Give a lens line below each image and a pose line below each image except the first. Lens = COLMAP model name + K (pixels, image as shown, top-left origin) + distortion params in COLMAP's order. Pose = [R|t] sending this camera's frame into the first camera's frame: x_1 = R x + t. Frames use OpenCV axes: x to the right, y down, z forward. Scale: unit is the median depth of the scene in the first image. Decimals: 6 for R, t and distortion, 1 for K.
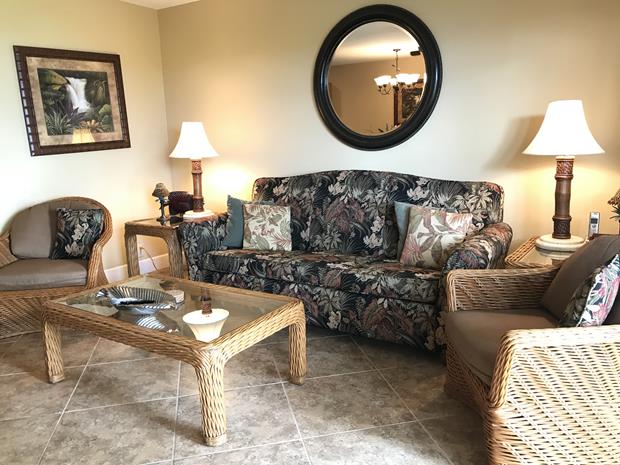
lens RADIAL K [[507.4, 0, 308.8], [0, 507.4, 230.8], [0, 0, 1]] dist [0.013362, -0.009153]
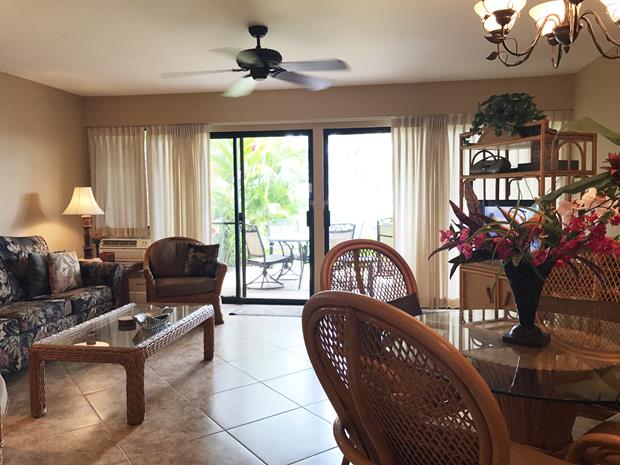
lens RADIAL K [[507.4, 0, 309.6], [0, 507.4, 231.5], [0, 0, 1]] dist [0.013362, -0.009153]
pose [[-0.378782, -0.042435, 0.924513, -1.358579], [0.179011, 0.976724, 0.118175, -0.141256], [-0.908008, 0.210260, -0.362369, 0.814732]]
